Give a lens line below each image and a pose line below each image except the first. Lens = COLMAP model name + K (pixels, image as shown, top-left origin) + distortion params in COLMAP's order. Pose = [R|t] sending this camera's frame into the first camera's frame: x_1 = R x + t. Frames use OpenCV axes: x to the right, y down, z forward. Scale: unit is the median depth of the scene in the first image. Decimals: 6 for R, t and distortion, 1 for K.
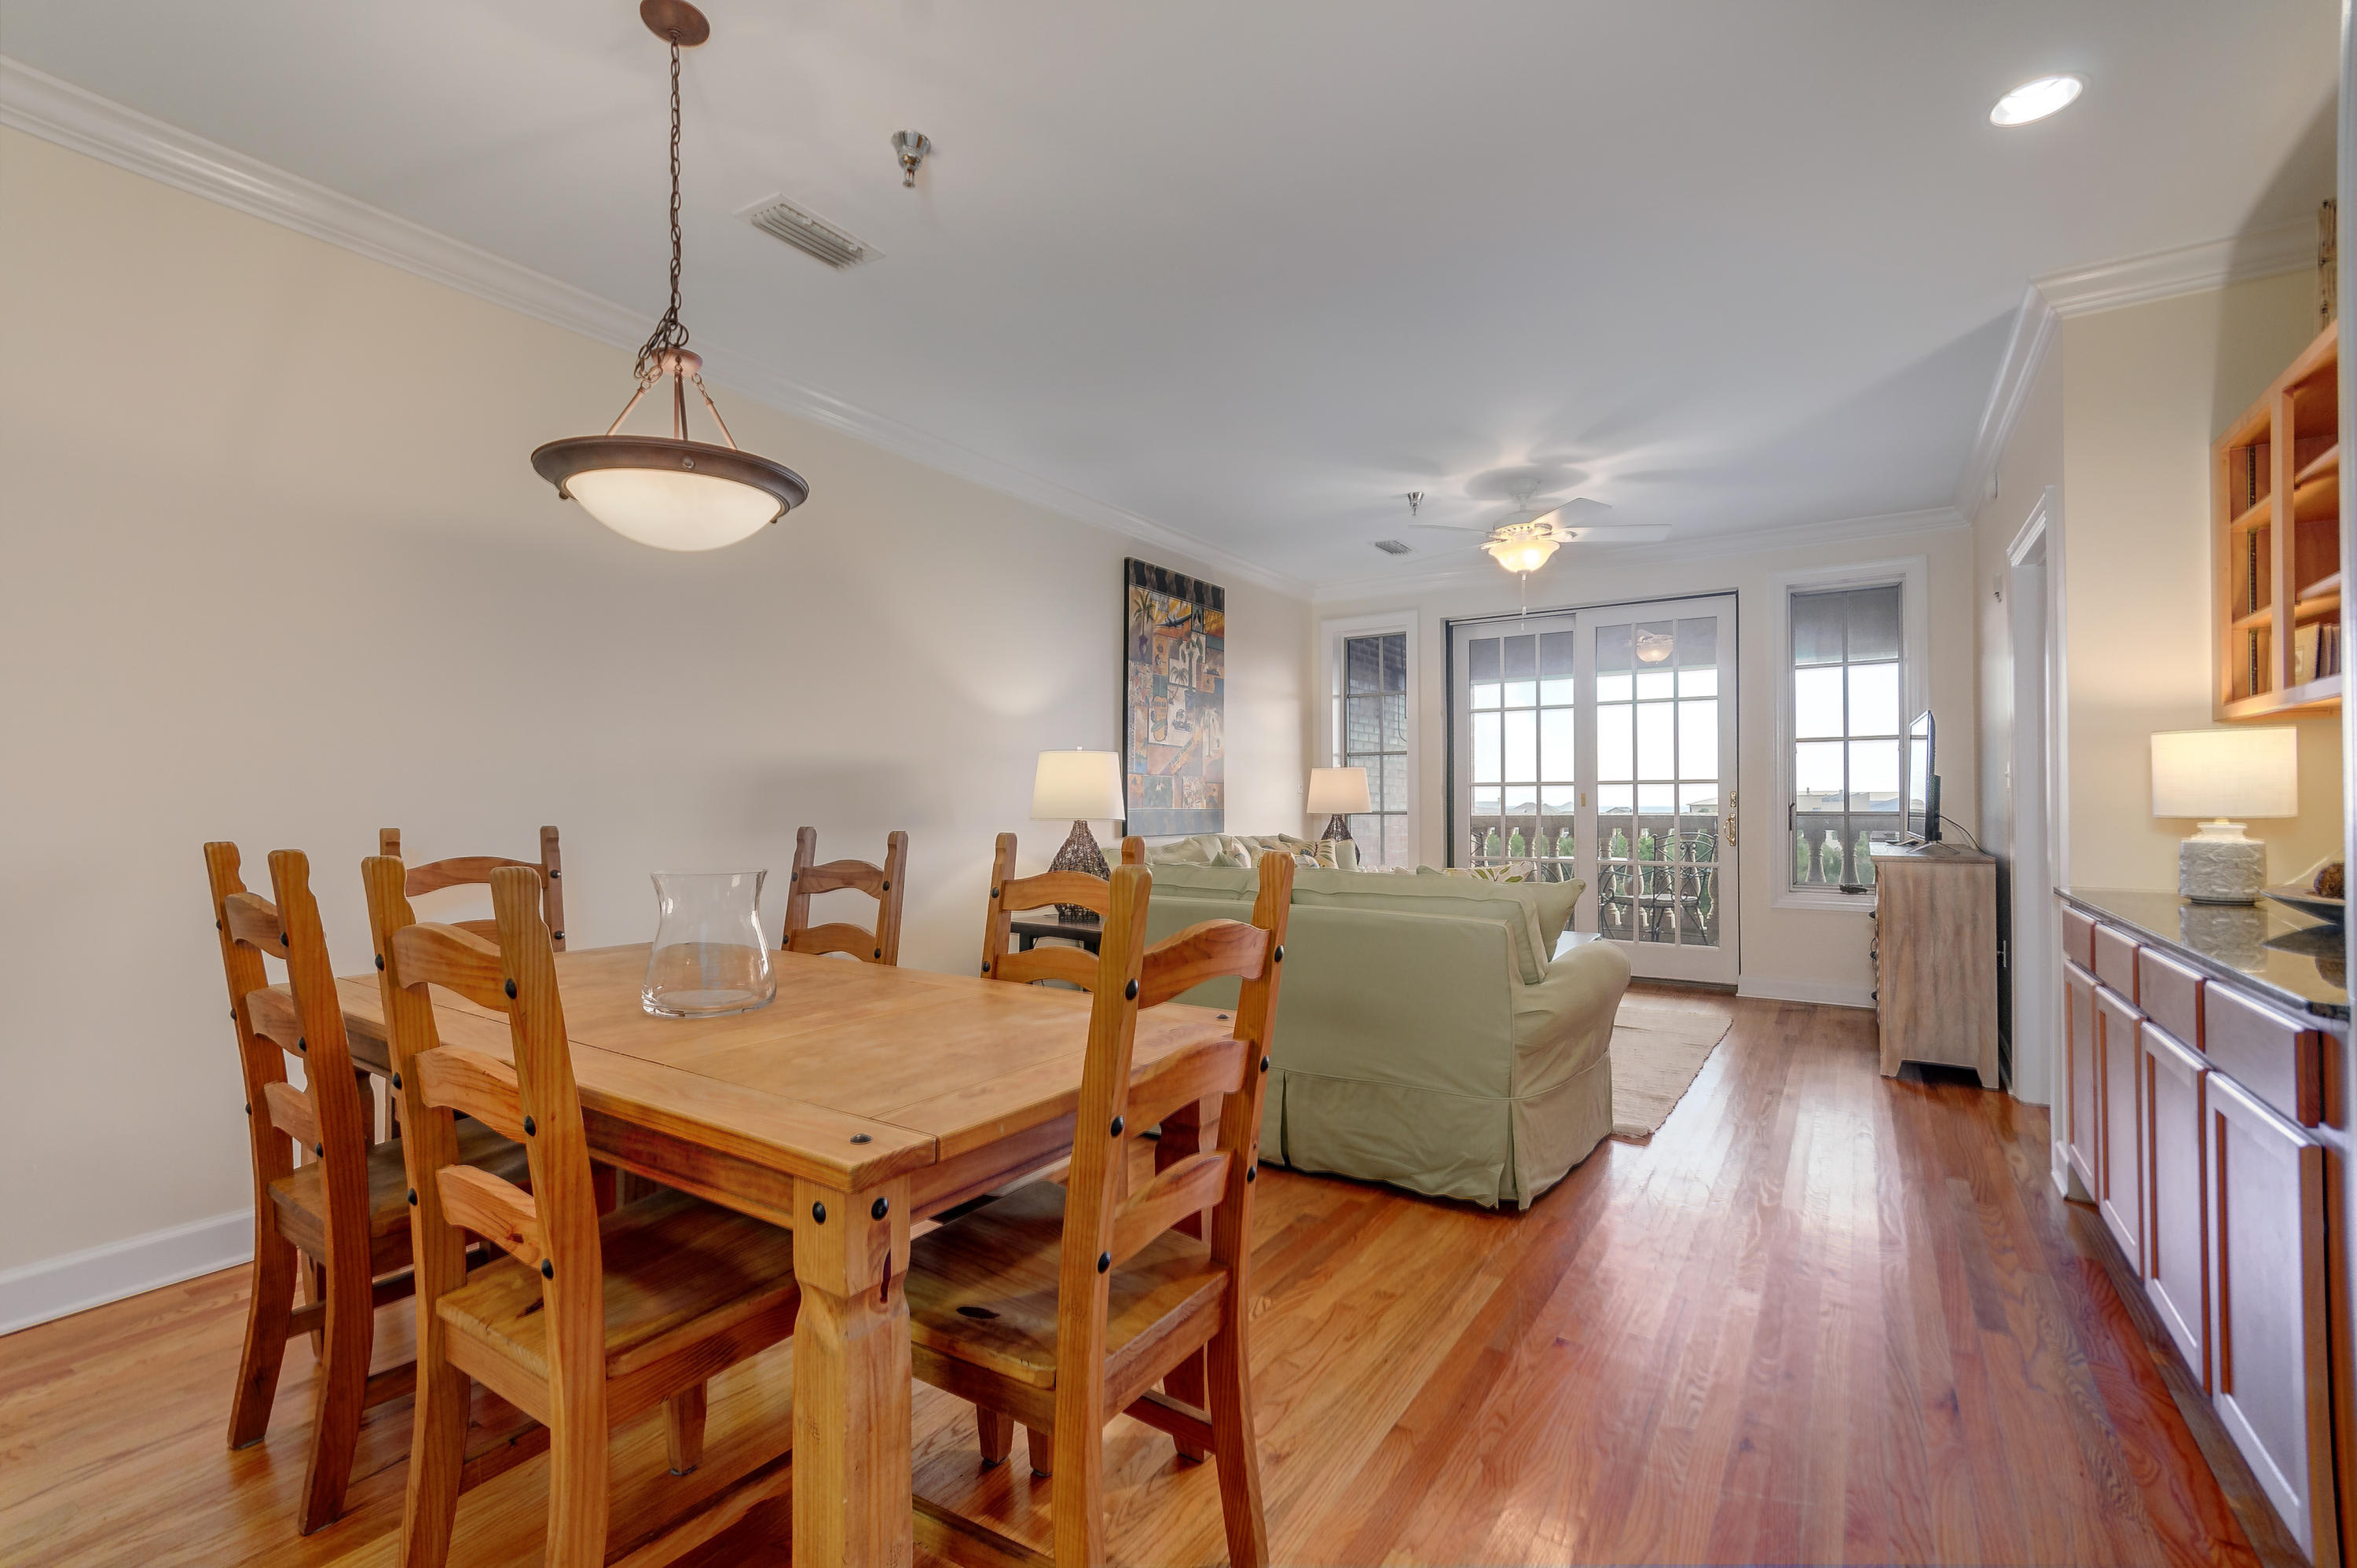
lens RADIAL K [[1035.5, 0, 1165.6], [0, 1035.5, 794.6], [0, 0, 1]] dist [0.004130, -0.000266]
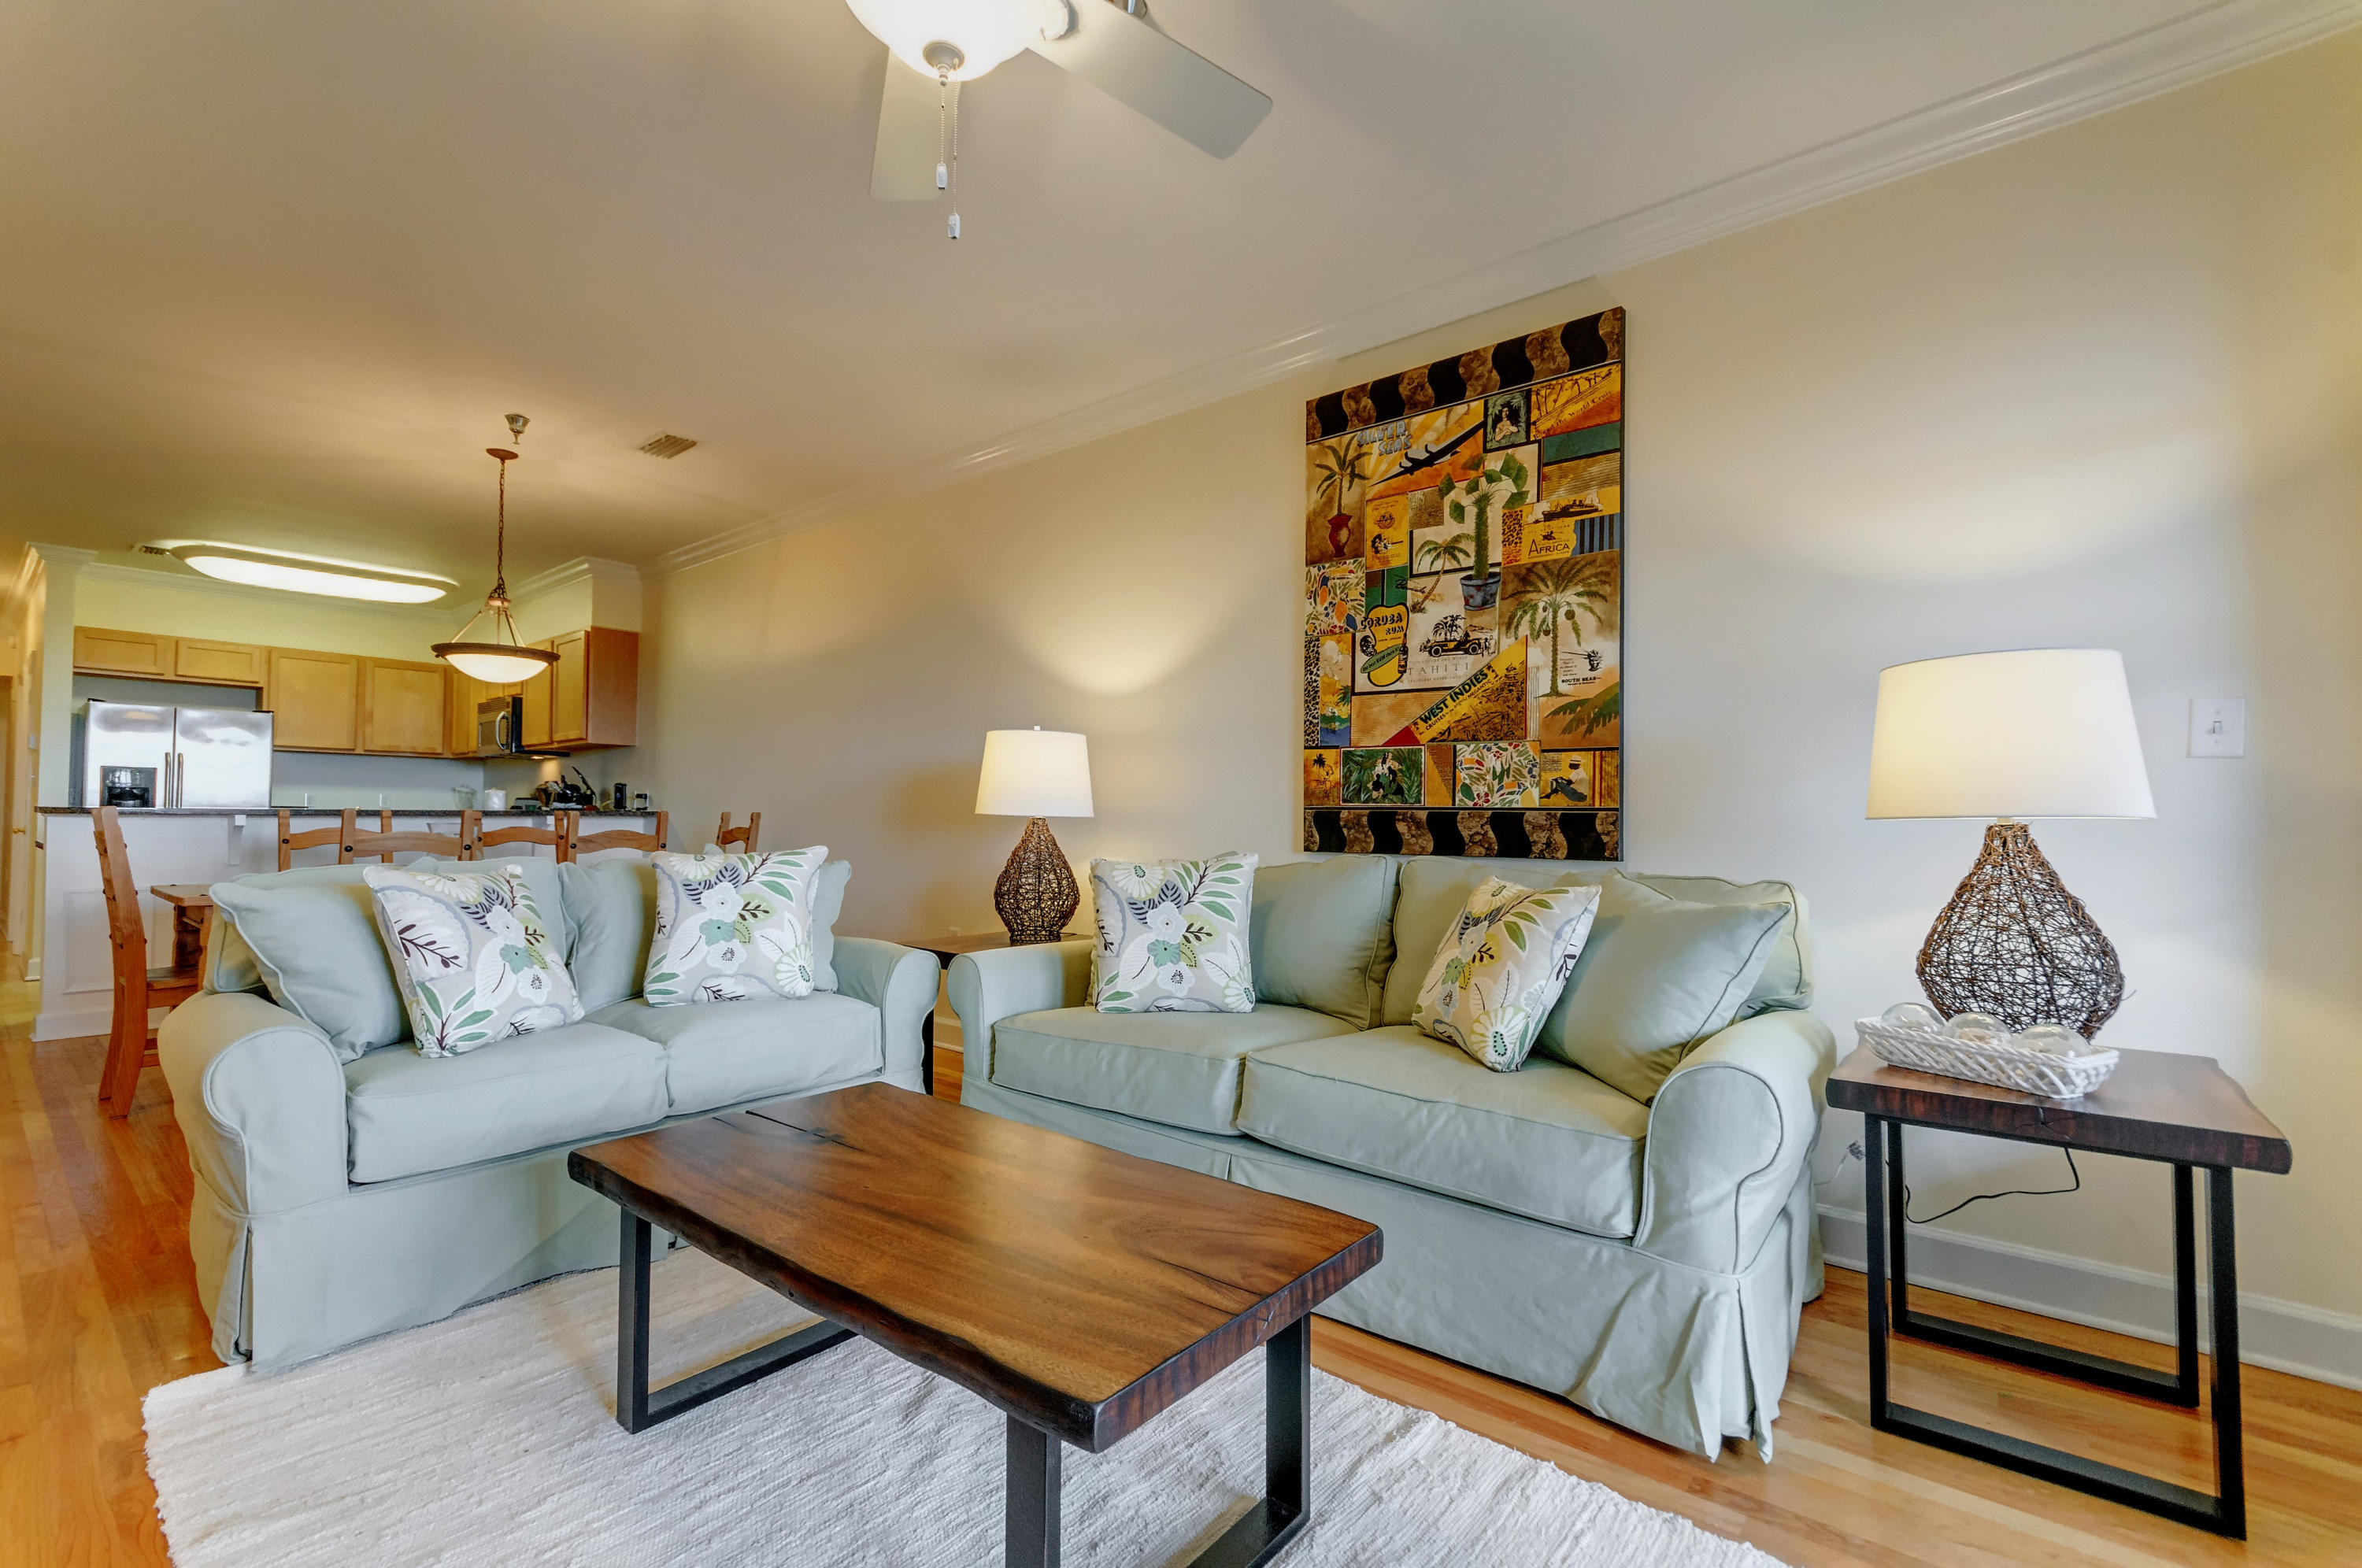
lens RADIAL K [[1037.6, 0, 1166.8], [0, 1037.6, 796.7], [0, 0, 1]] dist [0.004130, -0.000266]
pose [[-0.113197, -0.023251, -0.993300, 0.551243], [-0.001416, 0.999729, -0.023240, 0.021153], [0.993572, -0.001225, -0.113199, 0.926120]]
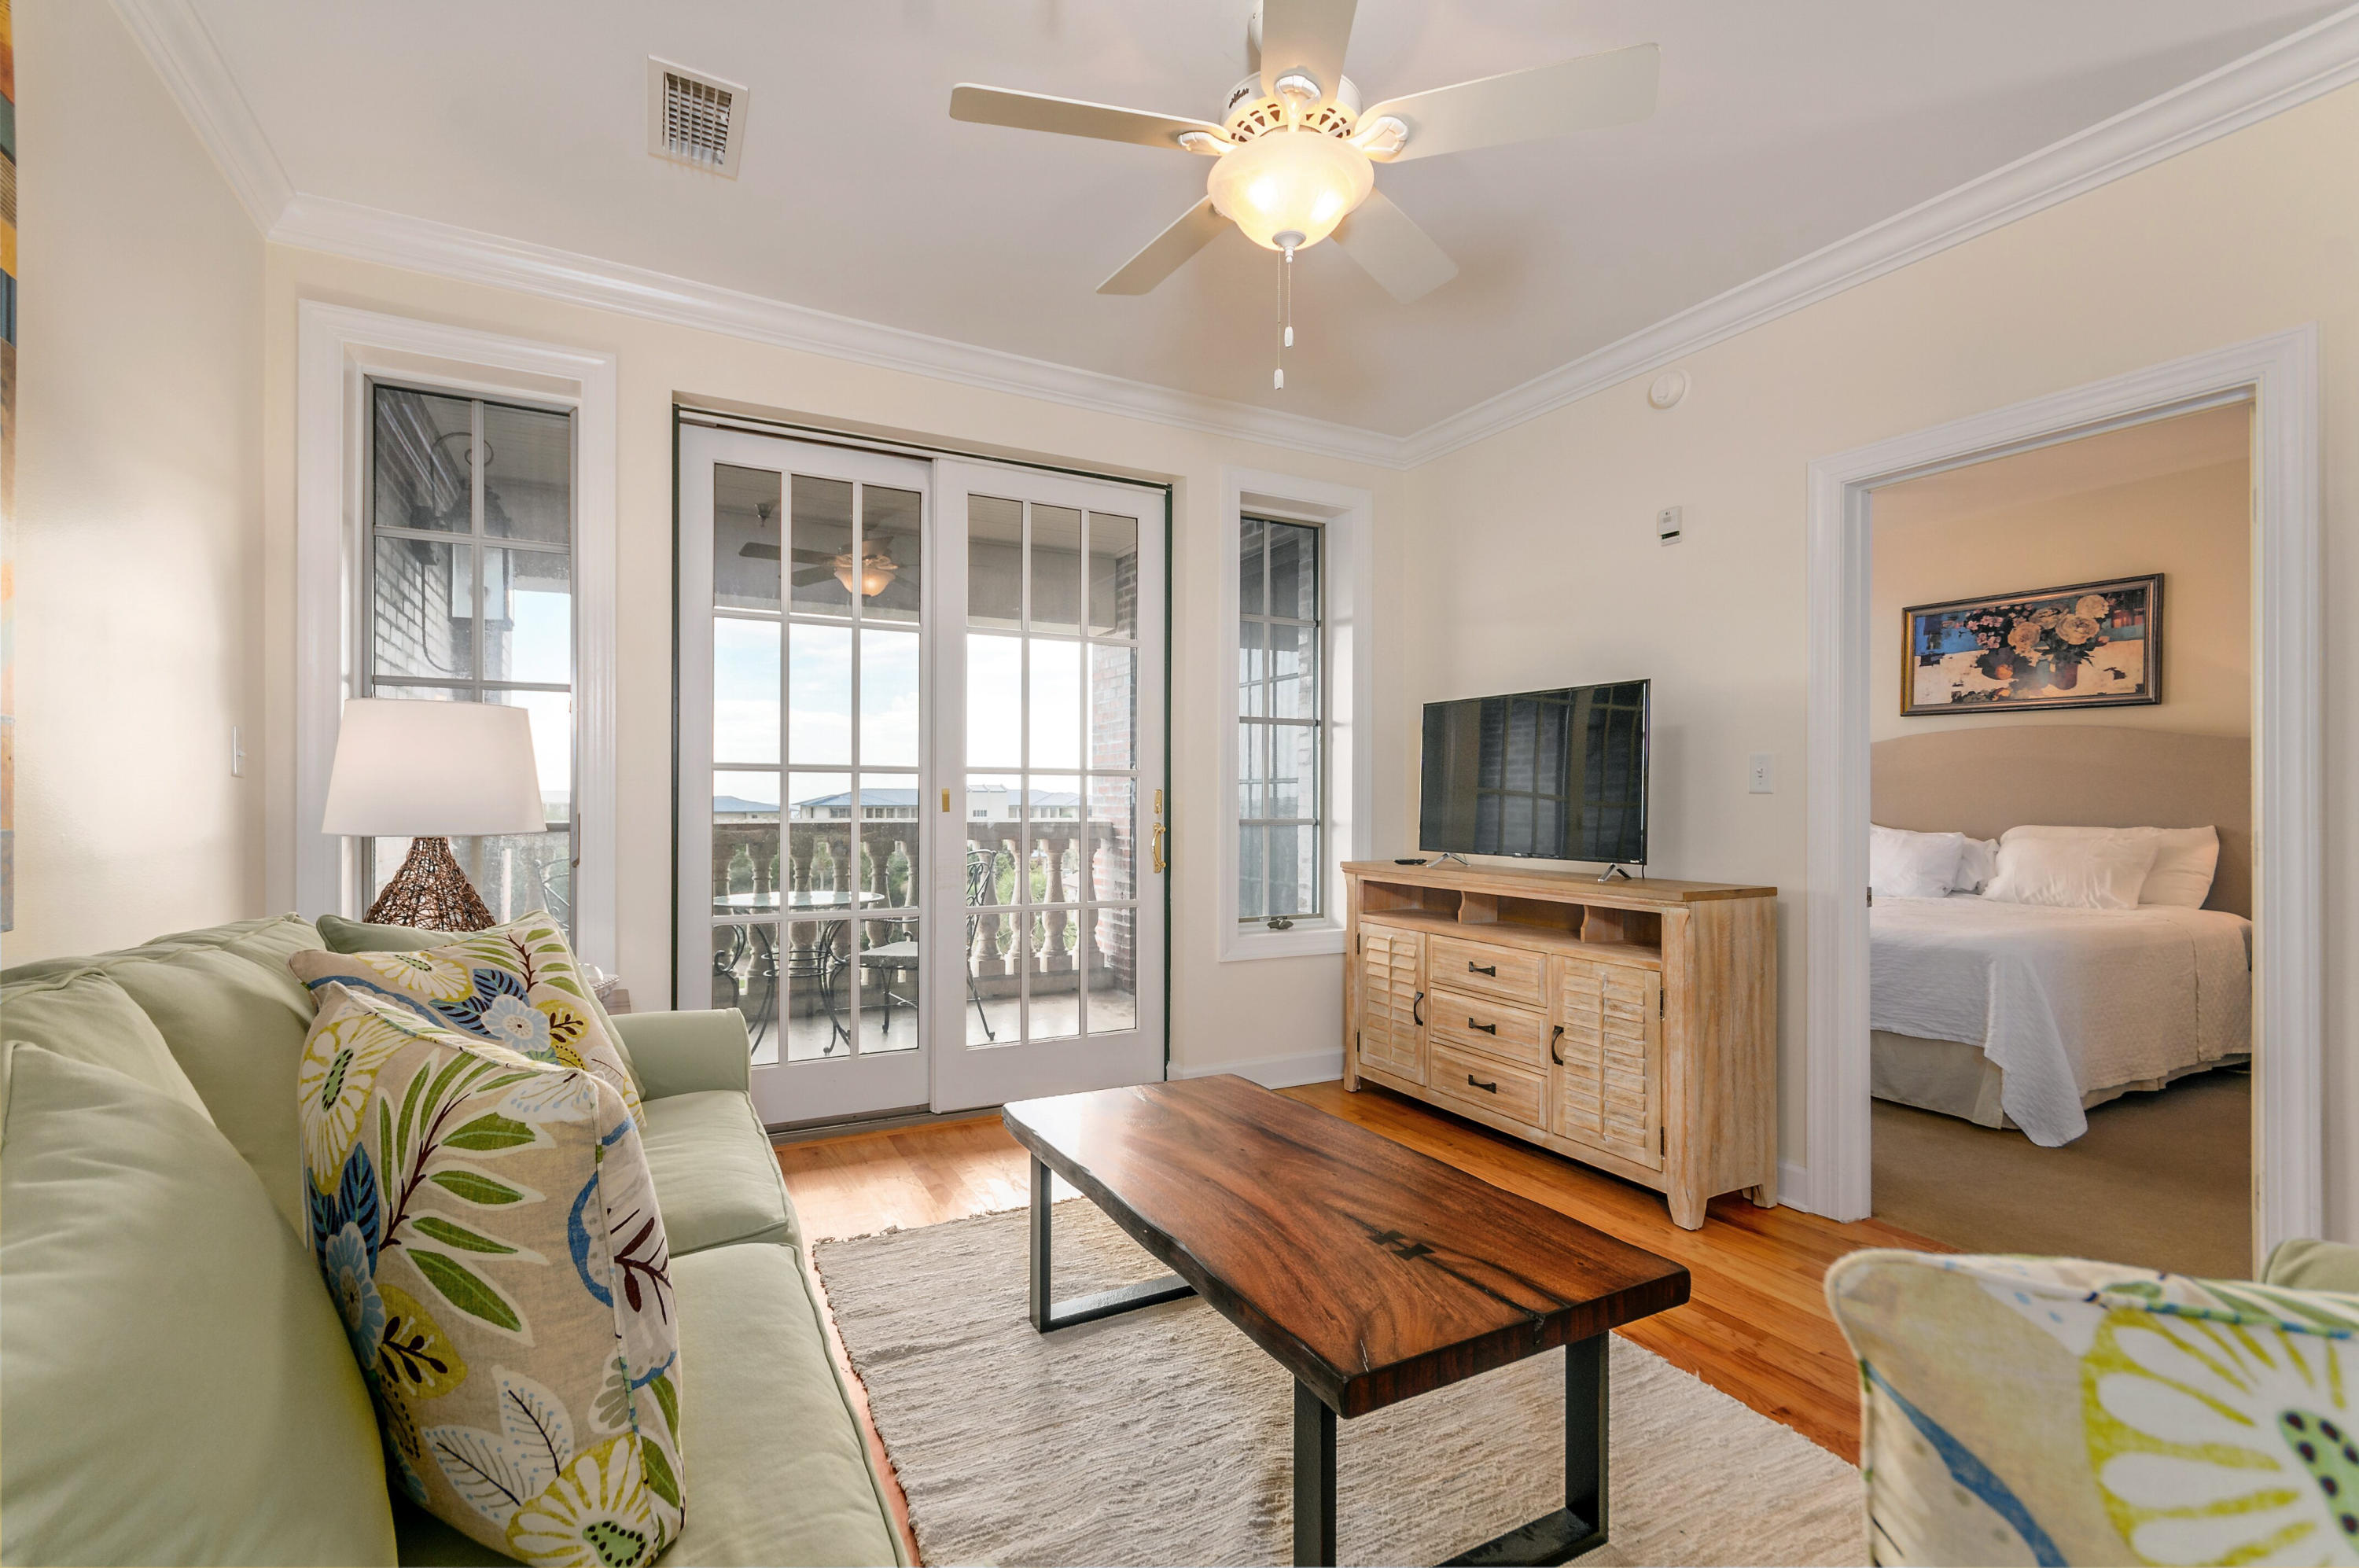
lens RADIAL K [[1036.4, 0, 1169.2], [0, 1036.4, 796.0], [0, 0, 1]] dist [0.004130, -0.000266]
pose [[0.476310, 0.008273, 0.879238, -0.028530], [-0.013473, 0.999907, -0.002109, 0.003454], [-0.879174, -0.010842, 0.476377, 0.706660]]
